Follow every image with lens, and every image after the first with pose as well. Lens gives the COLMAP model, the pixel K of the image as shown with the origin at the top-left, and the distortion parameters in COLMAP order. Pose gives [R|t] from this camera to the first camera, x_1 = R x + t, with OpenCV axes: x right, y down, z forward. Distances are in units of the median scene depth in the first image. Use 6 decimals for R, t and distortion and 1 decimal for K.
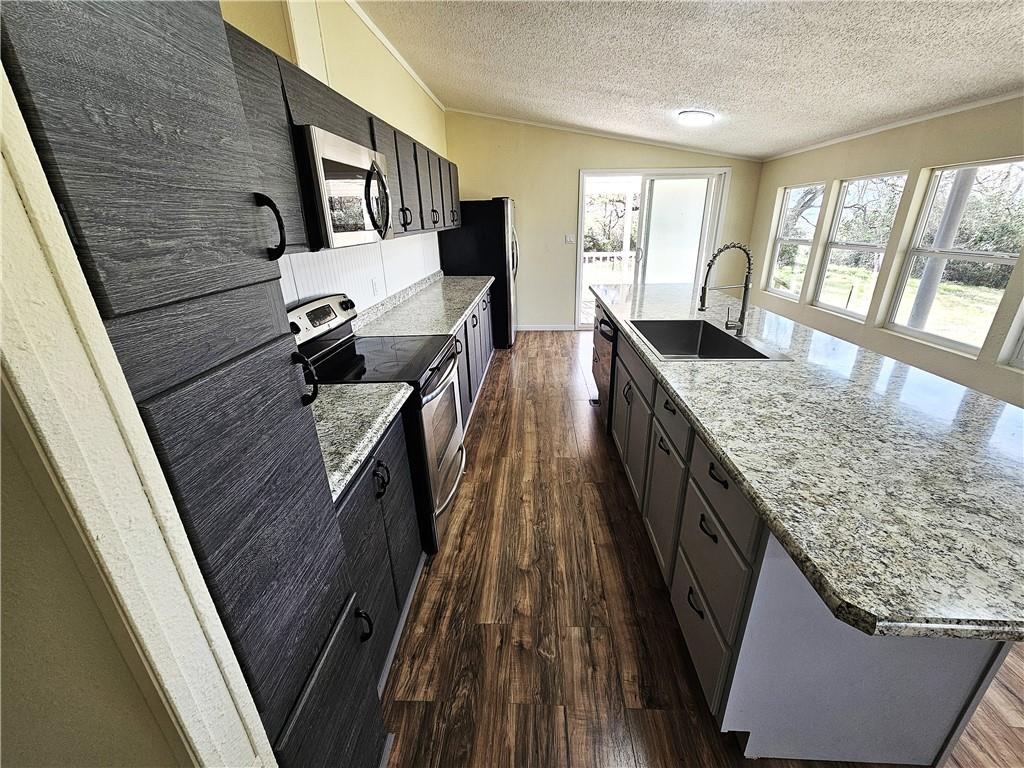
lens RADIAL K [[421.2, 0, 514.6], [0, 421.2, 390.2], [0, 0, 1]] dist [-0.003866, 0.002380]
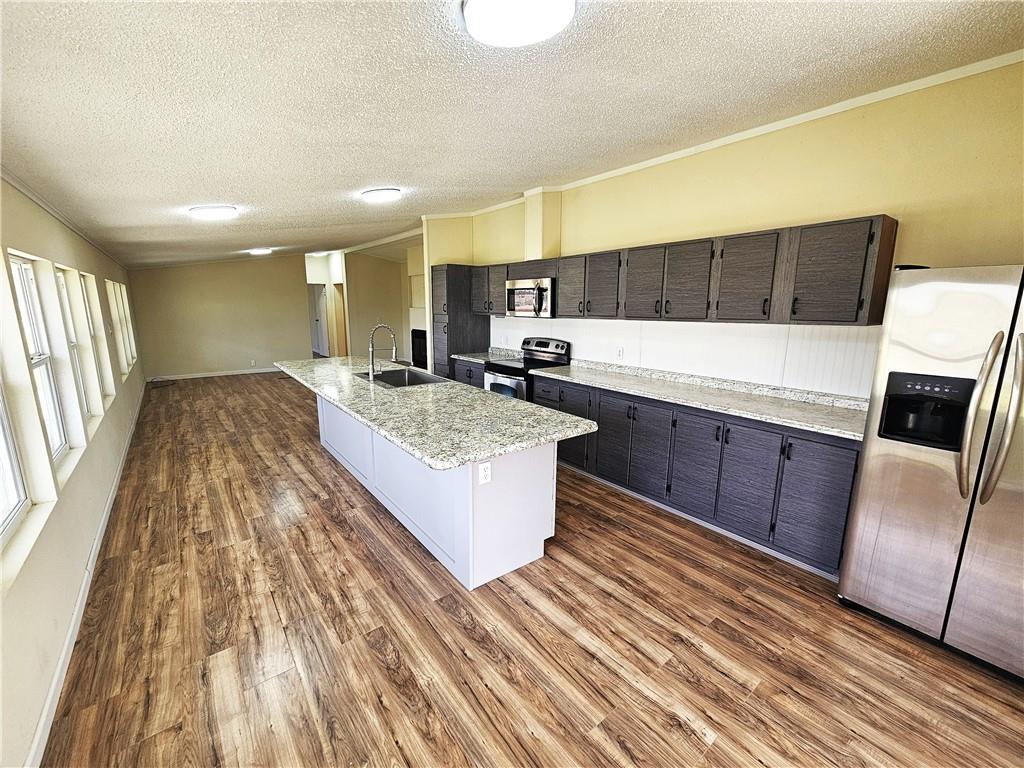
lens RADIAL K [[421.2, 0, 516.2], [0, 421.2, 392.2], [0, 0, 1]] dist [-0.003866, 0.002380]
pose [[-0.747061, 0.153691, -0.646745, 1.225755], [-0.239631, 0.845233, 0.477659, -1.040334], [0.620062, 0.511820, -0.594612, 2.429784]]
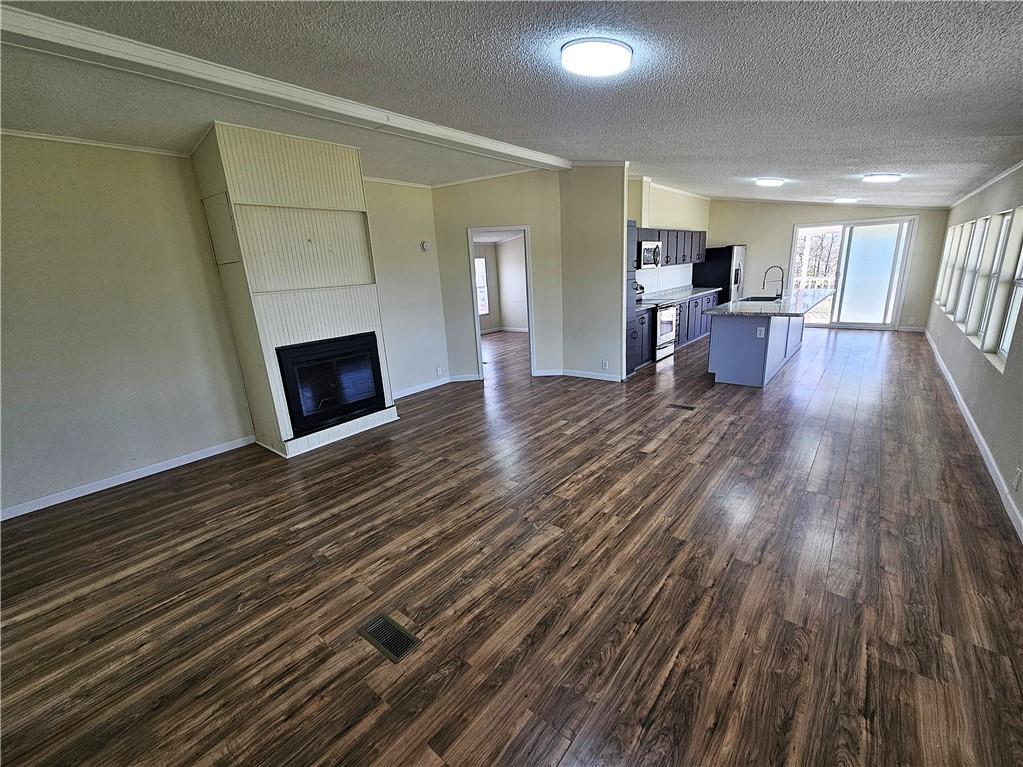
lens RADIAL K [[420.8, 0, 510.0], [0, 420.8, 383.4], [0, 0, 1]] dist [-0.003866, 0.002380]
pose [[0.793699, 0.148437, -0.589922, 0.420444], [-0.199385, 0.979680, -0.021751, -0.060802], [0.574706, 0.134886, 0.807167, 0.030108]]
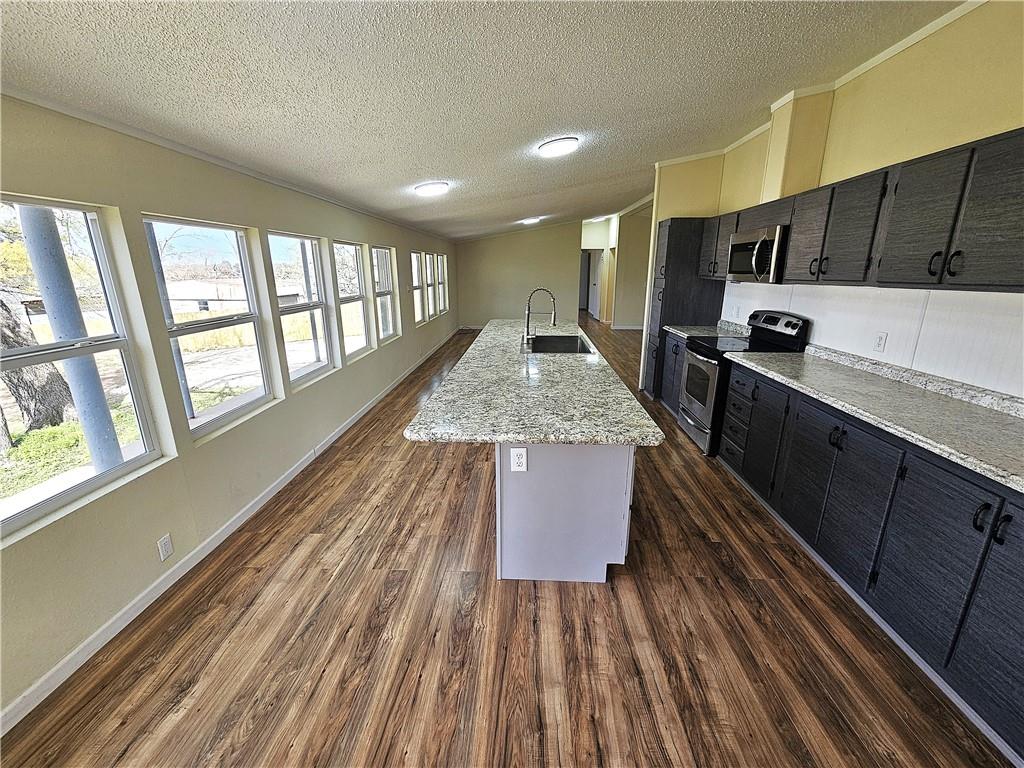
lens RADIAL K [[421.2, 0, 514.6], [0, 421.2, 388.7], [0, 0, 1]] dist [-0.003866, 0.002380]
pose [[-0.999523, 0.029607, -0.008799, 0.626604], [0.017943, 0.788488, 0.614788, -1.033388], [0.025140, 0.614337, -0.788643, 2.488024]]
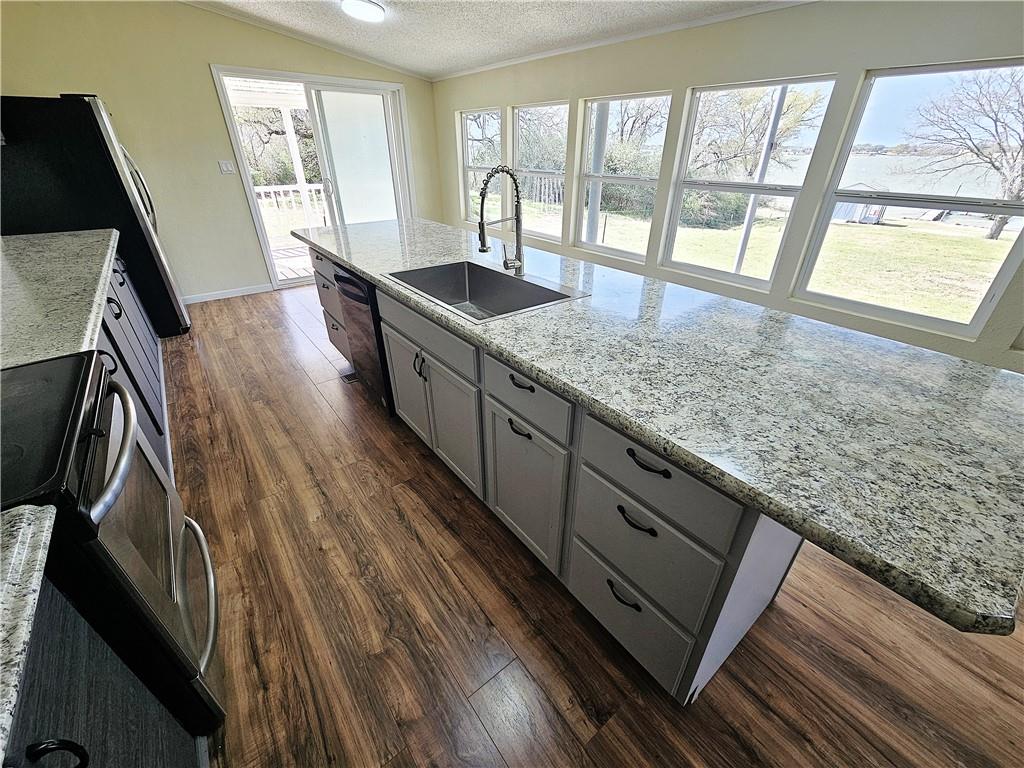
lens RADIAL K [[421.2, 0, 514.2], [0, 421.2, 385.1], [0, 0, 1]] dist [-0.003866, 0.002380]
pose [[0.758029, -0.301194, 0.578511, -0.075813], [0.224414, 0.953274, 0.202258, -0.091401], [-0.612398, -0.023491, 0.790201, 0.290854]]
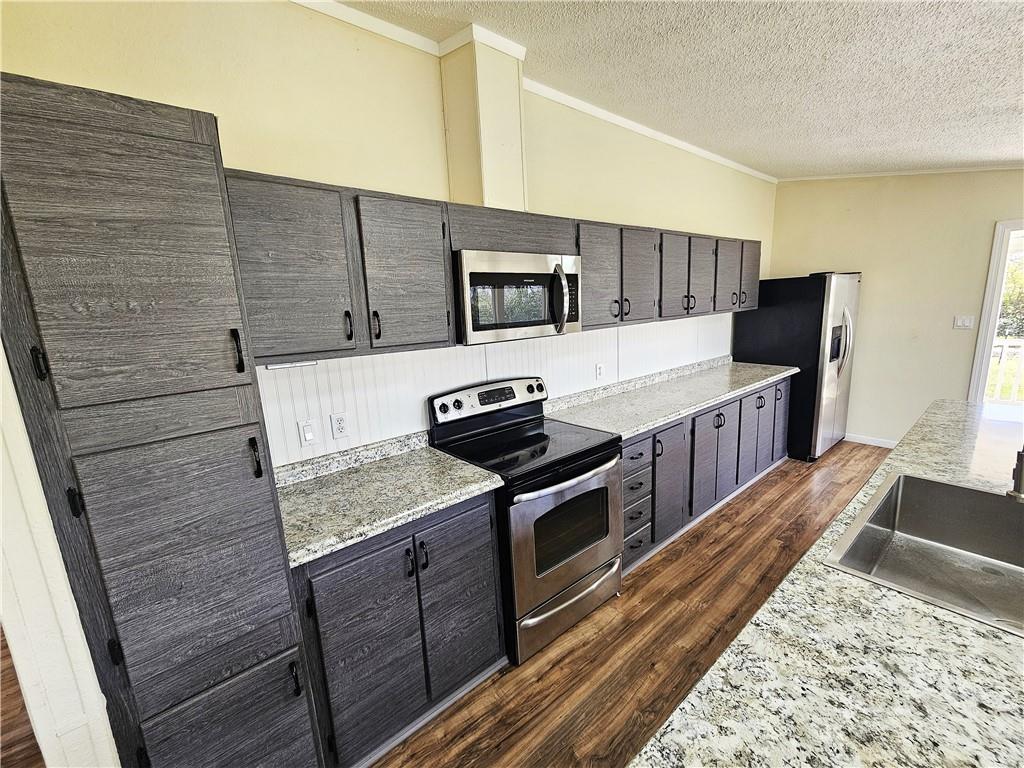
lens RADIAL K [[421.2, 0, 514.6], [0, 421.2, 389.5], [0, 0, 1]] dist [-0.003866, 0.002380]
pose [[0.682913, 0.134376, -0.718034, 0.380826], [-0.245367, 0.968023, -0.052205, -0.143410], [0.688059, 0.211834, 0.694047, 0.235102]]
